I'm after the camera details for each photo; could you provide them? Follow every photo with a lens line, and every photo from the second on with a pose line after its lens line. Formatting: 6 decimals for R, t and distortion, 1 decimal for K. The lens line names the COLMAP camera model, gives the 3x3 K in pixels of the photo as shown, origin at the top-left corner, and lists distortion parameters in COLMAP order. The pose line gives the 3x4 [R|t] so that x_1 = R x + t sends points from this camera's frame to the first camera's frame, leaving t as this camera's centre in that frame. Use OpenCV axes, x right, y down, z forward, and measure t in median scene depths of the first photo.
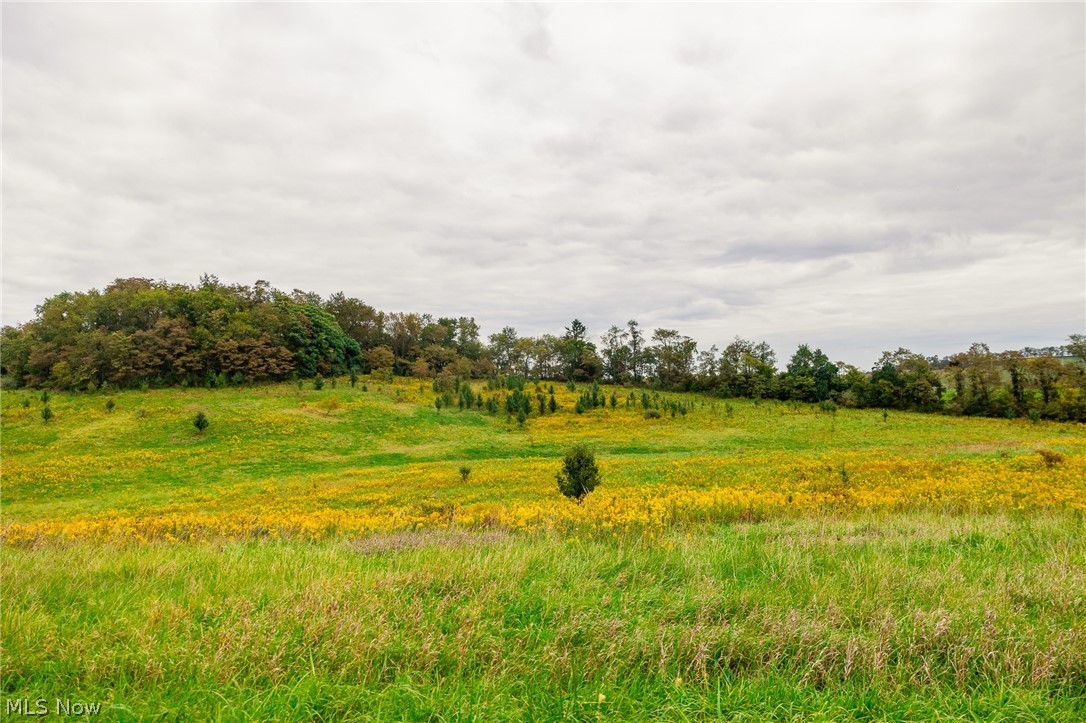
lens RADIAL K [[732.9, 0, 537.5], [0, 732.9, 368.1], [0, 0, 1]] dist [0.006941, 0.000409]
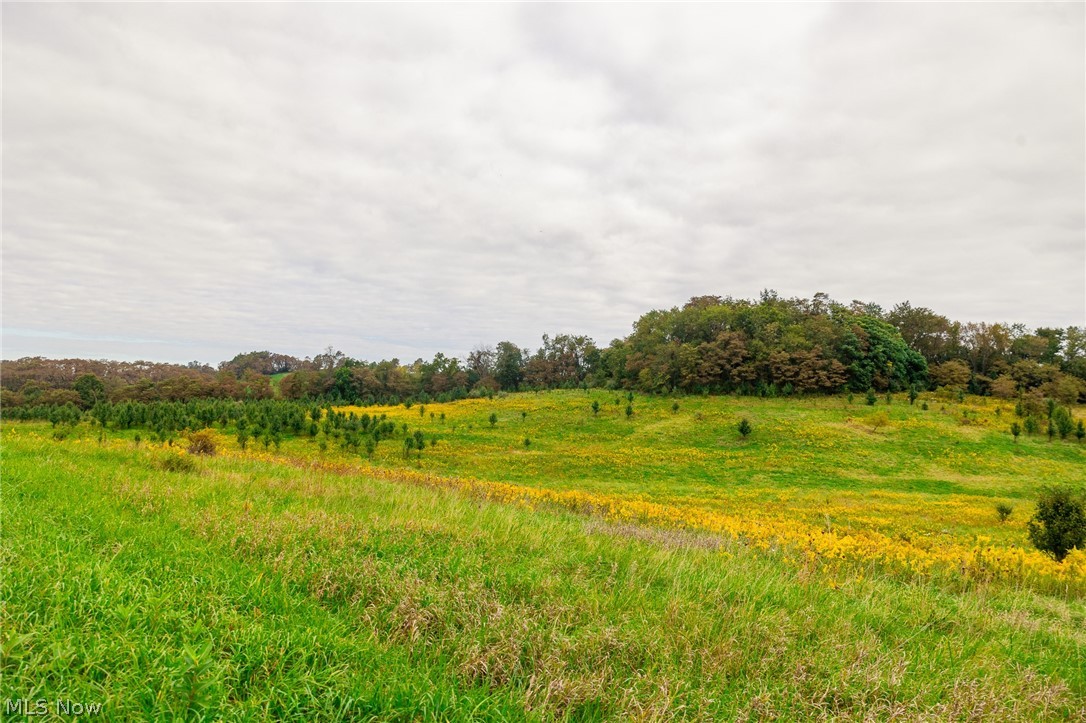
lens RADIAL K [[732.9, 0, 537.5], [0, 732.9, 368.1], [0, 0, 1]] dist [0.006941, 0.000409]
pose [[0.730741, 0.025052, -0.682194, 0.030832], [-0.036644, 0.999325, -0.002554, -0.000012], [0.681670, 0.026864, 0.731166, 0.006772]]
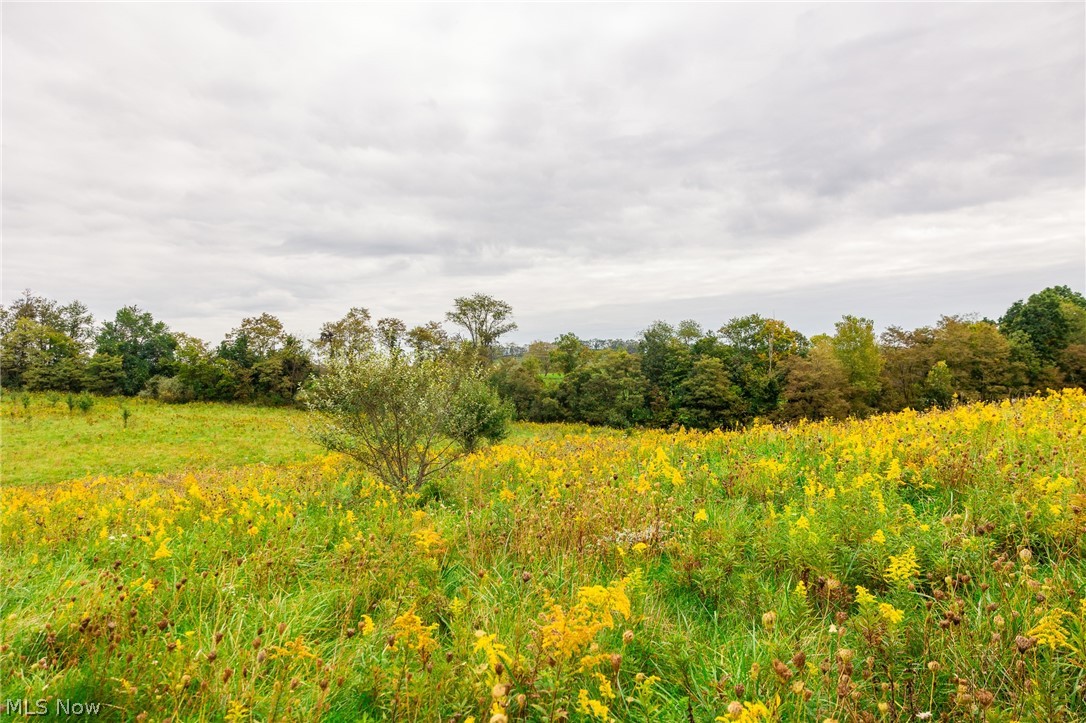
lens RADIAL K [[727.8, 0, 536.0], [0, 727.8, 365.4], [0, 0, 1]] dist [0.000044, 0.002381]
pose [[0.845232, 0.005780, 0.534369, 0.327714], [-0.006407, 0.999979, -0.000683, 0.018558], [-0.534362, -0.002846, 0.845251, 0.266711]]
